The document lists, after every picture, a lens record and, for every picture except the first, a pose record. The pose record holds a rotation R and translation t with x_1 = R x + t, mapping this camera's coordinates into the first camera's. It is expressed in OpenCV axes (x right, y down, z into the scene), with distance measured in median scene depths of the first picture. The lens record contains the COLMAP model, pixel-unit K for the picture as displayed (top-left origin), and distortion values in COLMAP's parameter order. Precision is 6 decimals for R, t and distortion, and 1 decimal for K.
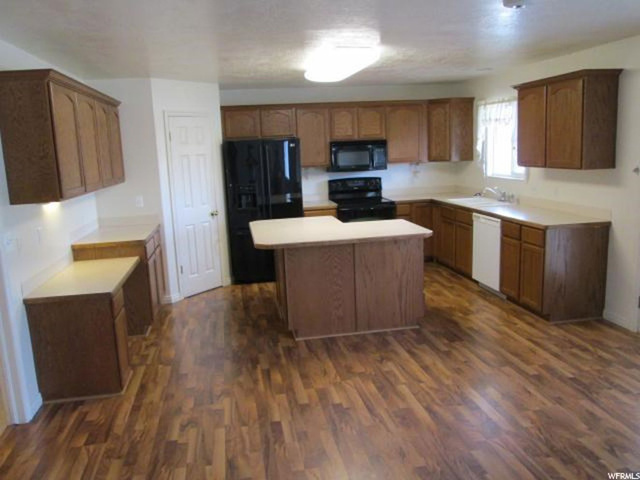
lens RADIAL K [[539.5, 0, 313.3], [0, 539.5, 235.0], [0, 0, 1]] dist [-0.021374, -0.006283]
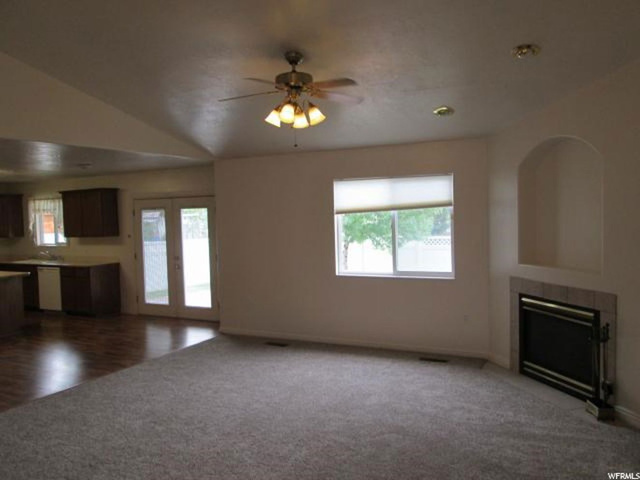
lens RADIAL K [[539.5, 0, 315.6], [0, 539.5, 237.7], [0, 0, 1]] dist [-0.021374, -0.006283]
pose [[0.607413, -0.021908, 0.794084, -0.418919], [0.139965, 0.986933, -0.079834, 0.104800], [-0.781959, 0.159636, 0.602542, -0.561120]]
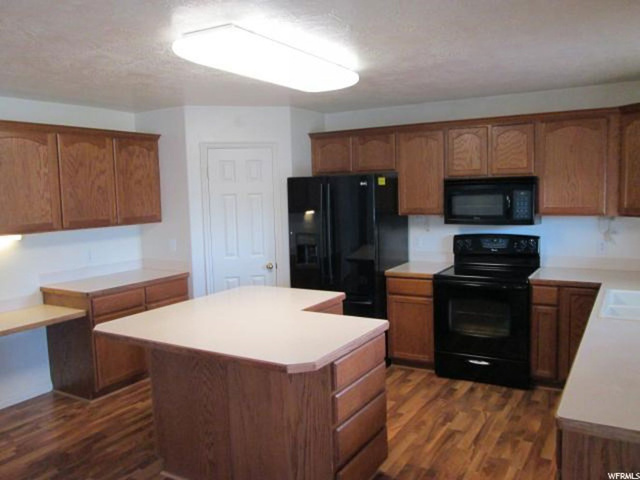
lens RADIAL K [[539.5, 0, 319.3], [0, 539.5, 235.2], [0, 0, 1]] dist [-0.021374, -0.006283]
pose [[0.755451, 0.080230, -0.650275, 0.373367], [-0.111362, 0.993757, -0.006765, -0.085096], [0.645672, 0.077526, 0.759669, 0.413647]]
